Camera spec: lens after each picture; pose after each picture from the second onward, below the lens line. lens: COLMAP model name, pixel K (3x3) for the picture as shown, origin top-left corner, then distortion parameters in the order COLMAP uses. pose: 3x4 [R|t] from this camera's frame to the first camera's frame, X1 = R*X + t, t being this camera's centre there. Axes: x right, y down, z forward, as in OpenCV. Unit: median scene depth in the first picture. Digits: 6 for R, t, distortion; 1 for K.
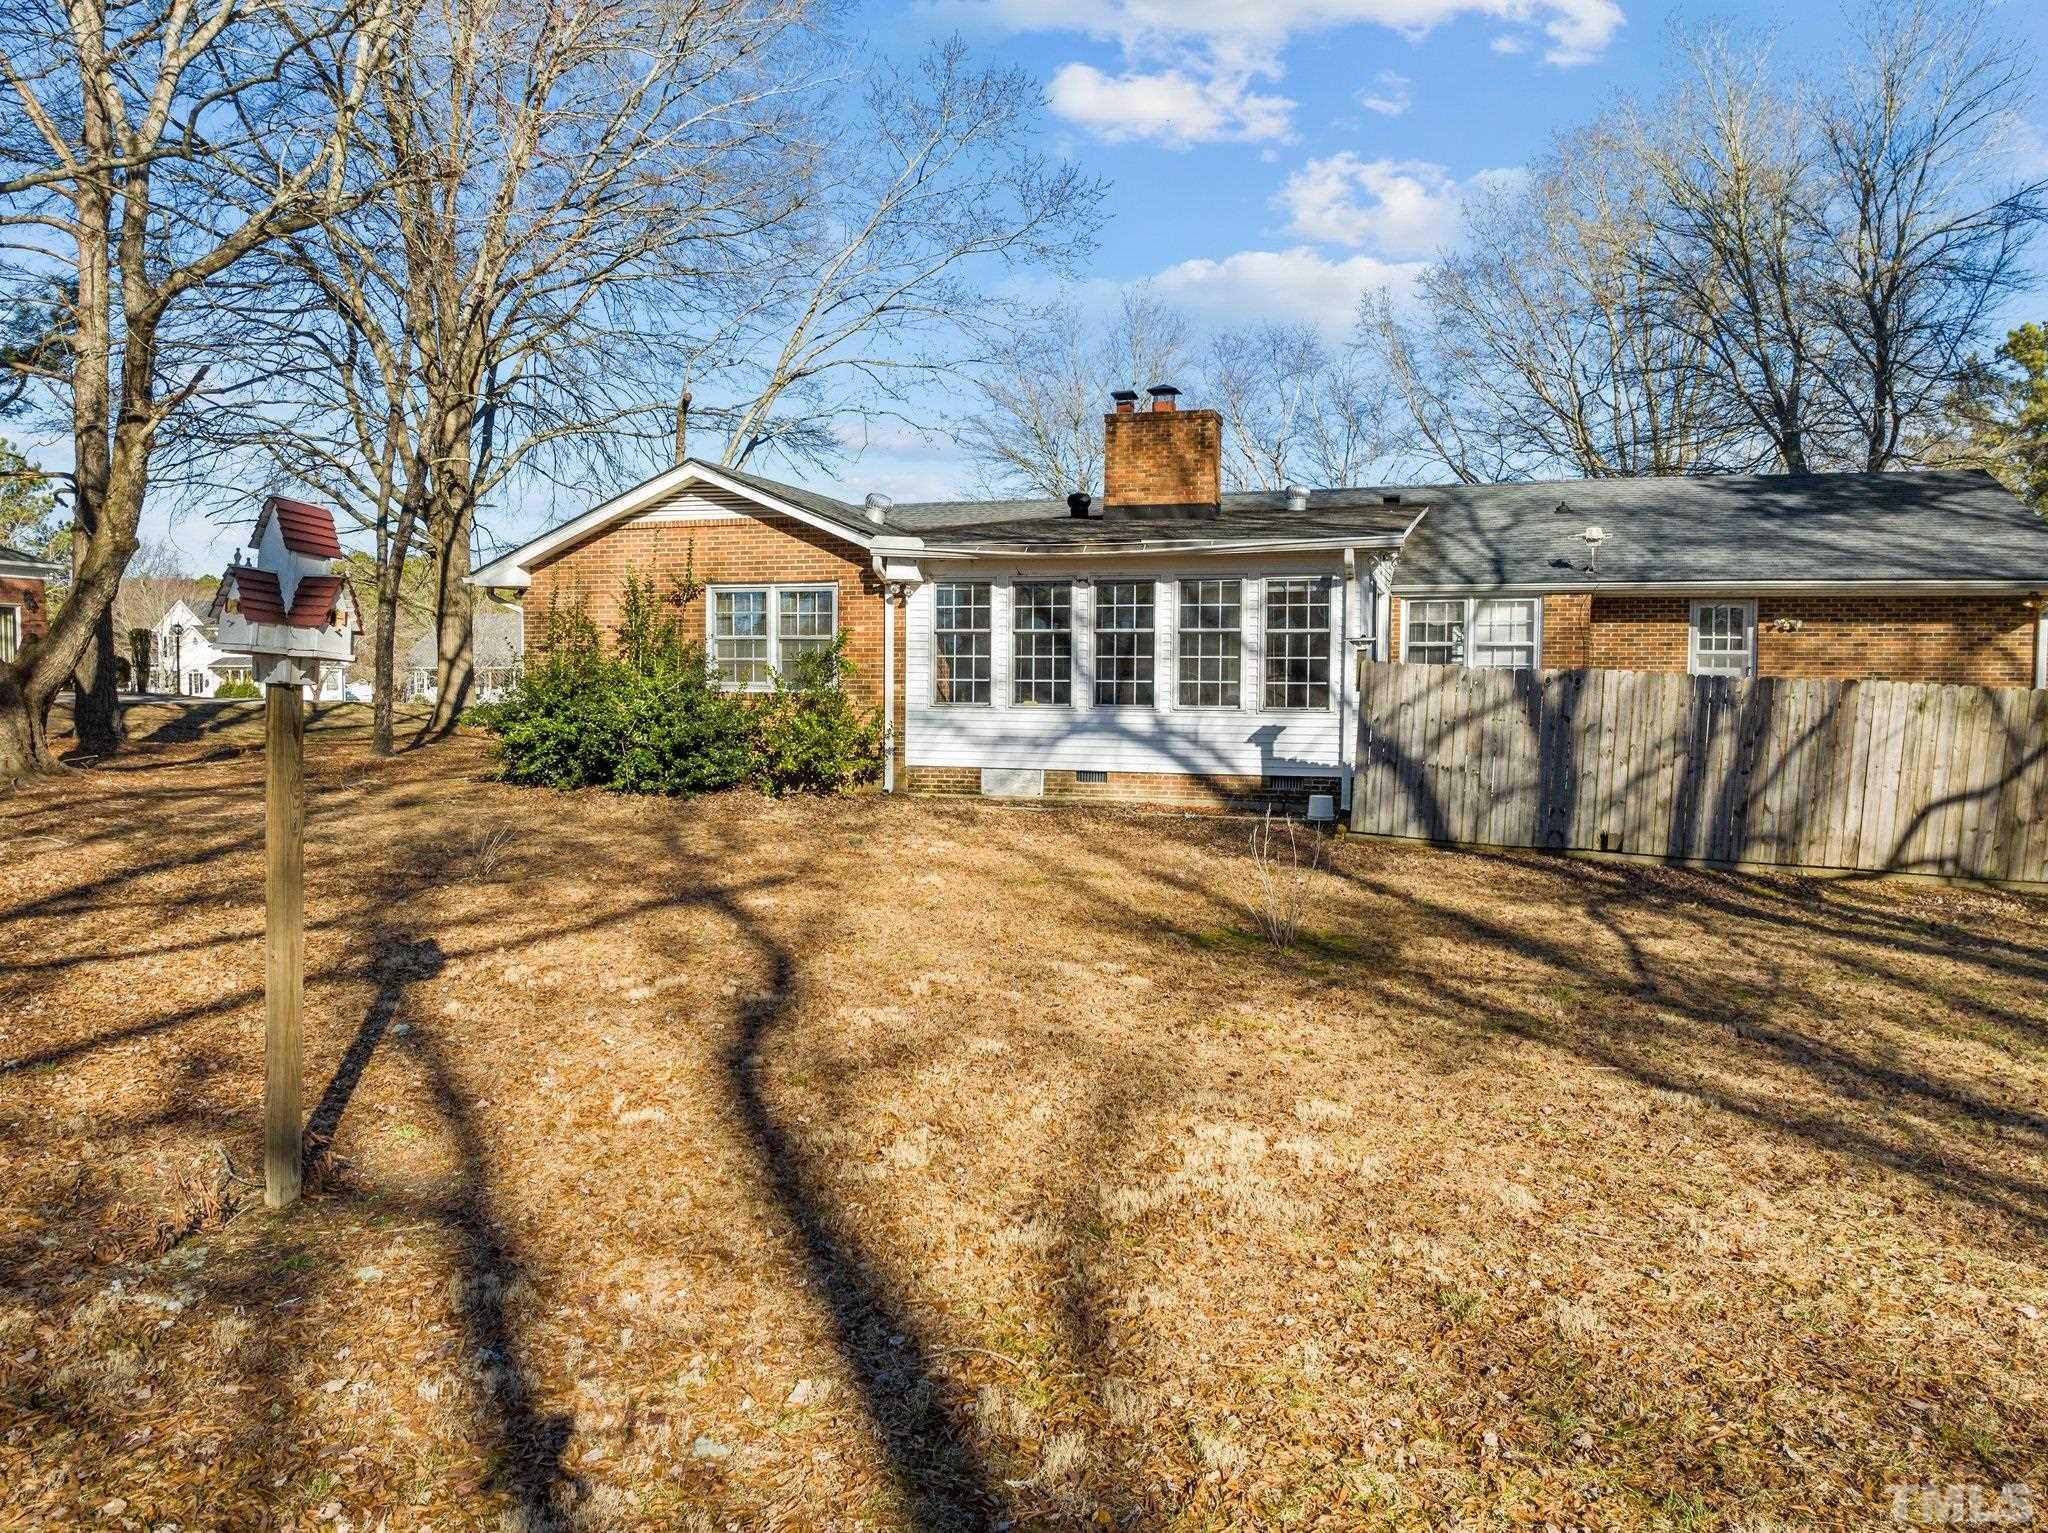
lens RADIAL K [[1446.9, 0, 1022.6], [0, 1446.9, 755.3], [0, 0, 1]] dist [-0.043487, 0.011308]
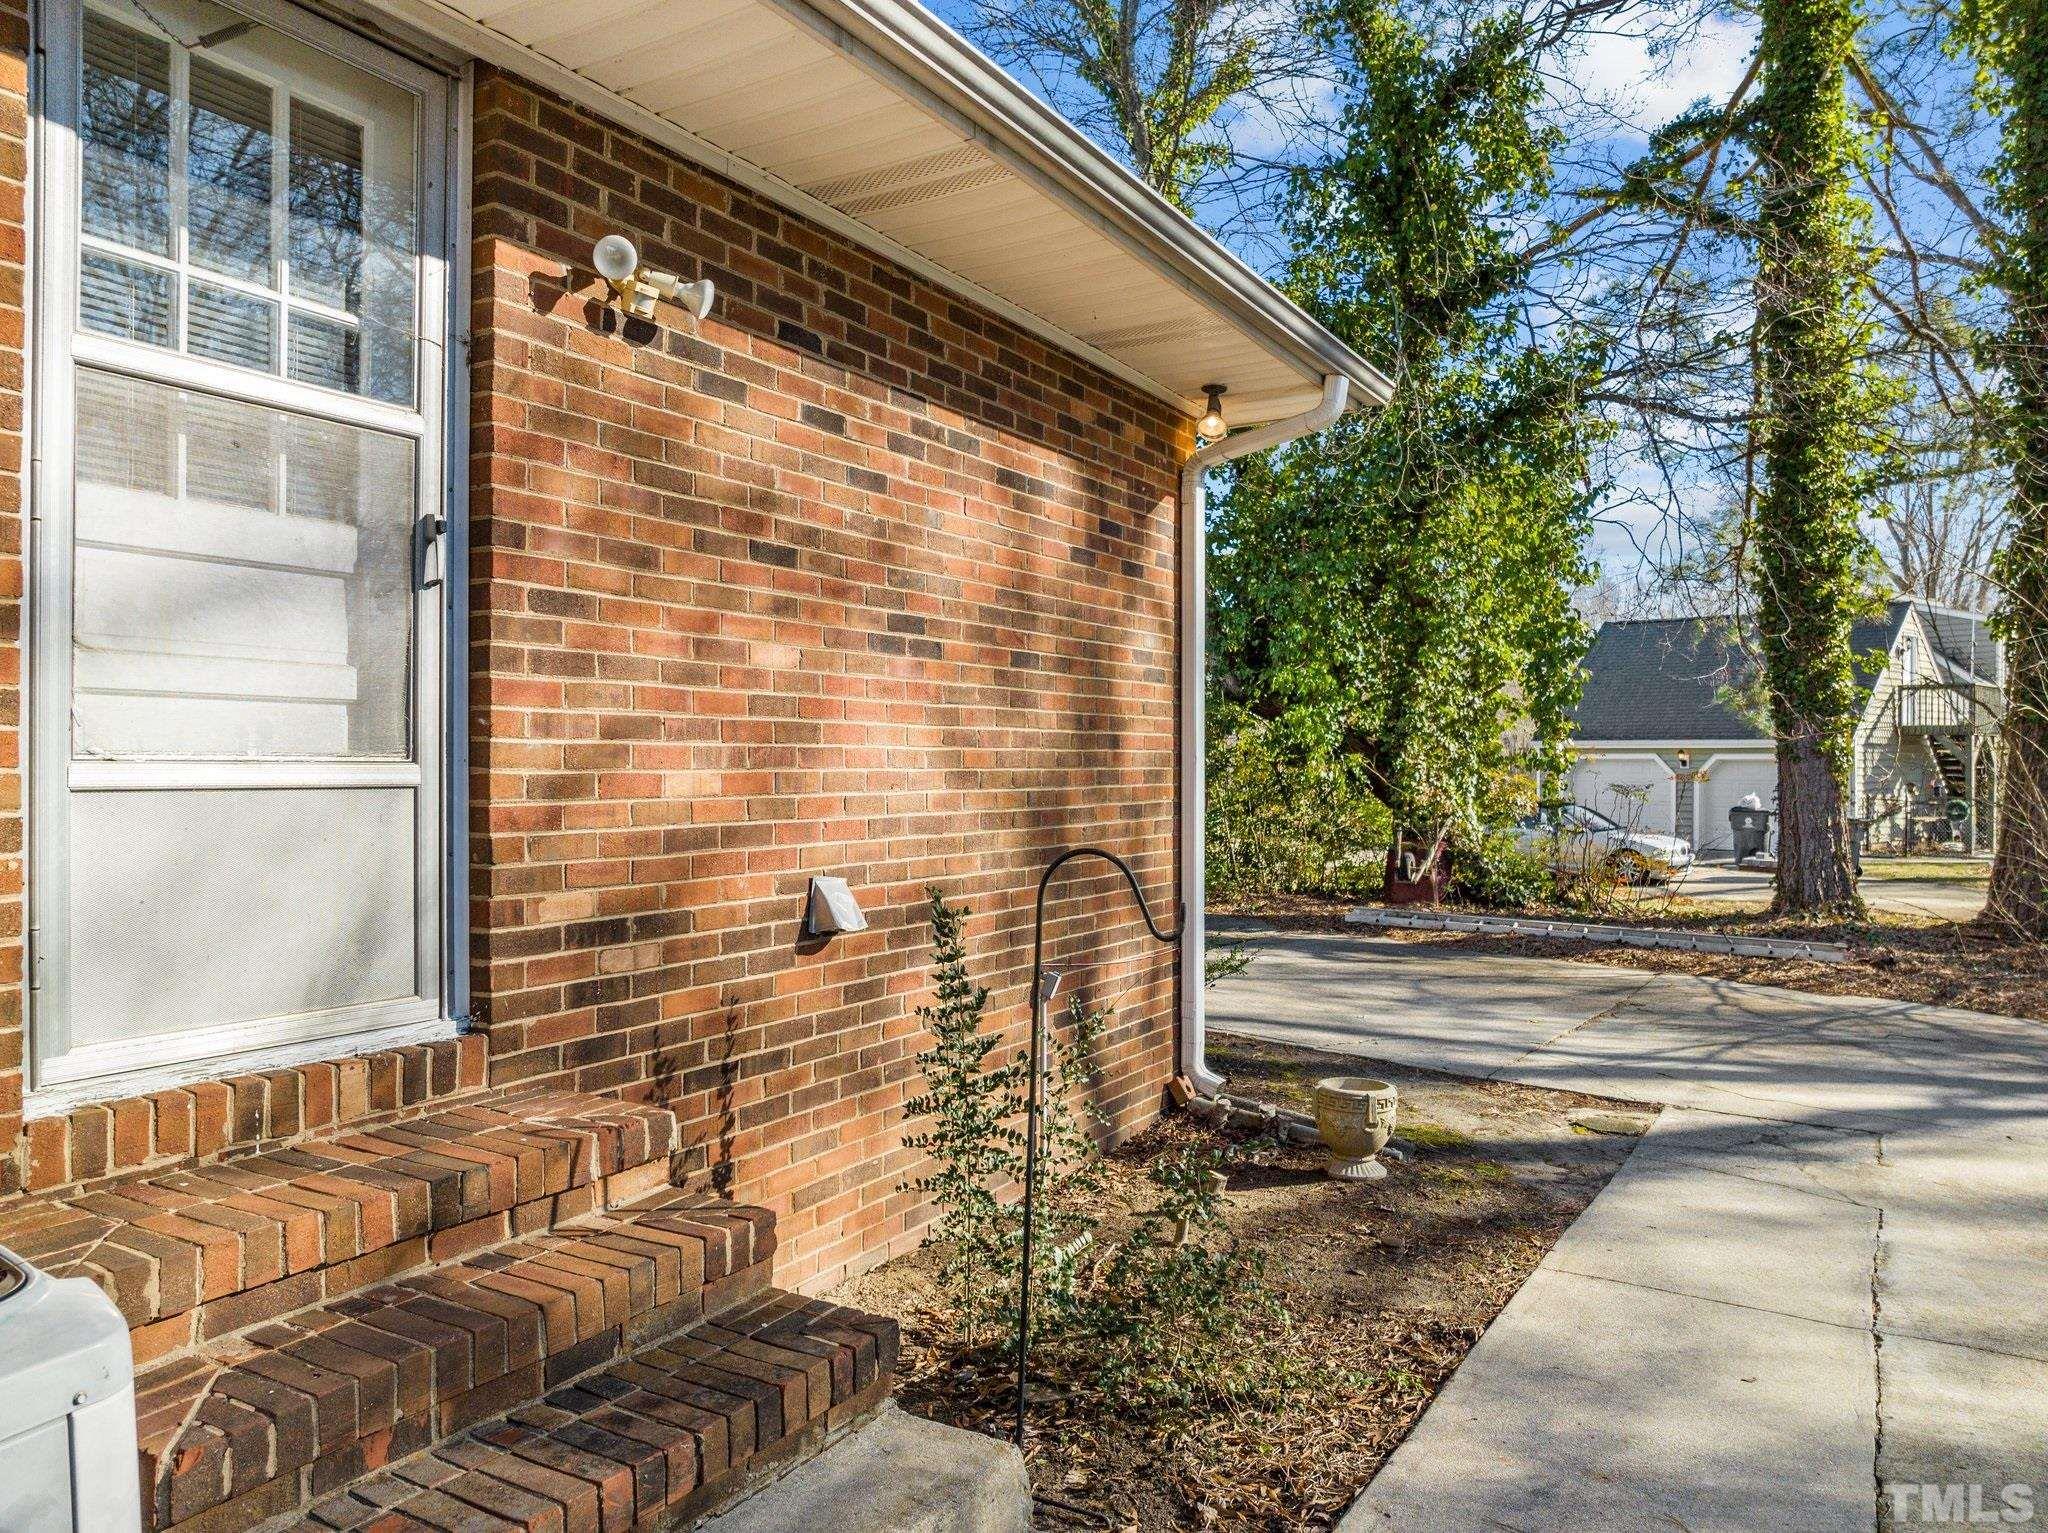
lens RADIAL K [[1446.9, 0, 1023.2], [0, 1446.9, 768.5], [0, 0, 1]] dist [-0.043487, 0.011308]
pose [[0.216746, -0.006918, 0.976203, 0.427378], [0.055381, 0.998452, -0.005221, -0.038250], [-0.974656, 0.055195, 0.216794, 1.026777]]
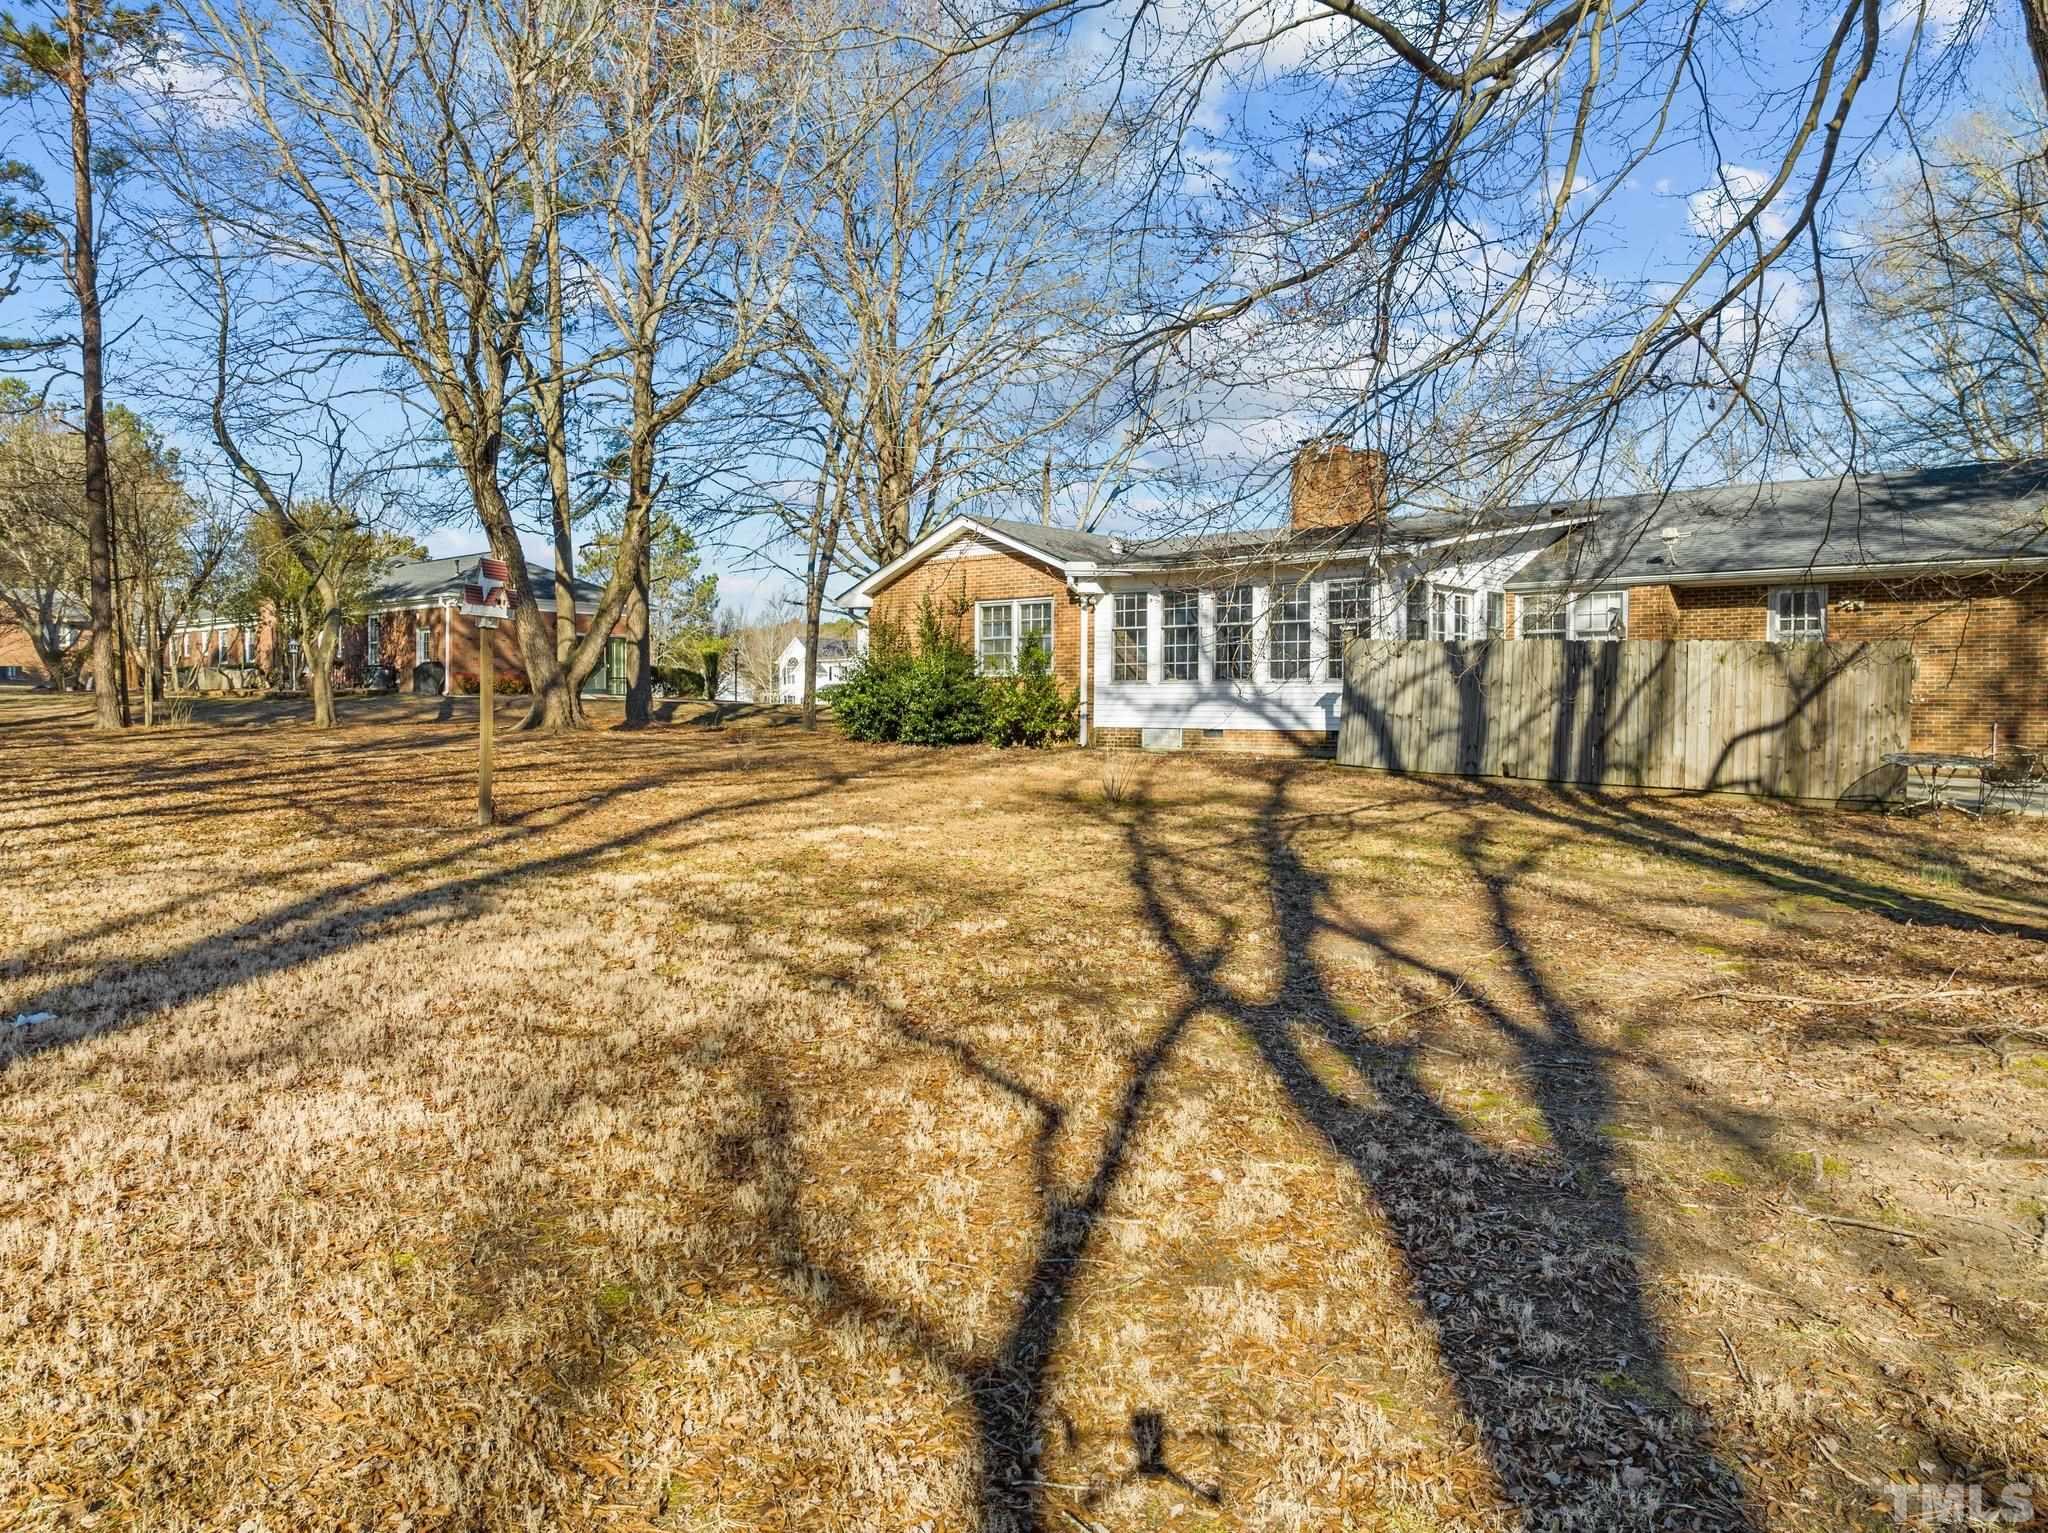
lens RADIAL K [[1446.9, 0, 1024.0], [0, 1446.9, 765.7], [0, 0, 1]] dist [-0.043487, 0.011308]
pose [[0.919281, 0.010840, -0.393452, 0.420749], [-0.016602, 0.999799, -0.011246, 0.063712], [0.393251, 0.016870, 0.919277, -0.310603]]
